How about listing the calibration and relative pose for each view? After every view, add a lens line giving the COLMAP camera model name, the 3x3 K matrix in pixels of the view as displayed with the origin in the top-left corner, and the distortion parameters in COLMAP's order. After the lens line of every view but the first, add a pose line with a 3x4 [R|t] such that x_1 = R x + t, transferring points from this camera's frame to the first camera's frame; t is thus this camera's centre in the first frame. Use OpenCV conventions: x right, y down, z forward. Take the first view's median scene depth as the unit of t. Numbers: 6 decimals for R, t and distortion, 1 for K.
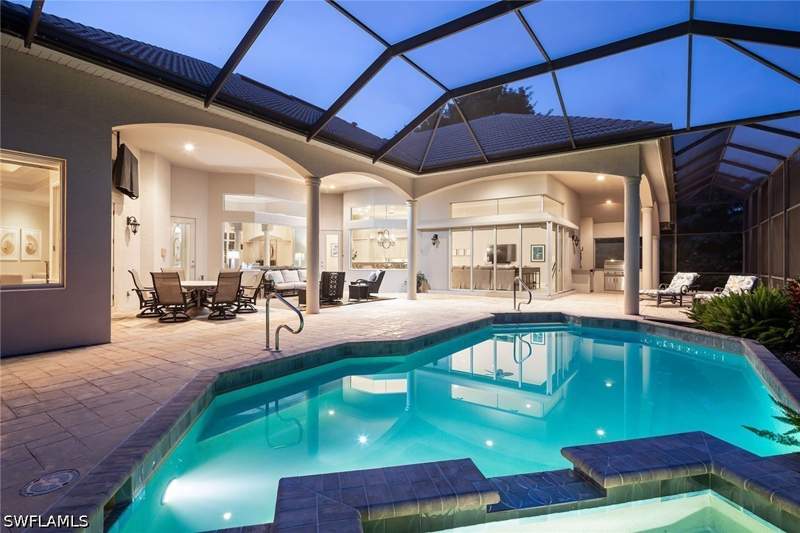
lens RADIAL K [[387.7, 0, 400.0], [0, 387.7, 266.5], [0, 0, 1]] dist [0.000771, 0.000108]
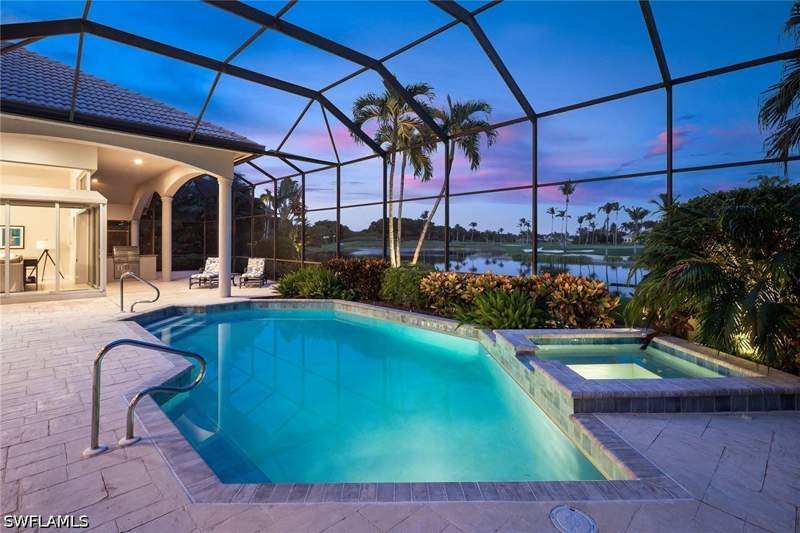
lens RADIAL K [[388.4, 0, 399.2], [0, 388.4, 239.6], [0, 0, 1]] dist [0.000795, 0.000117]
pose [[0.176529, 0.001644, 0.984294, -0.396720], [0.009033, 0.999954, -0.003290, -0.033966], [-0.984254, 0.009472, 0.176506, 0.253288]]
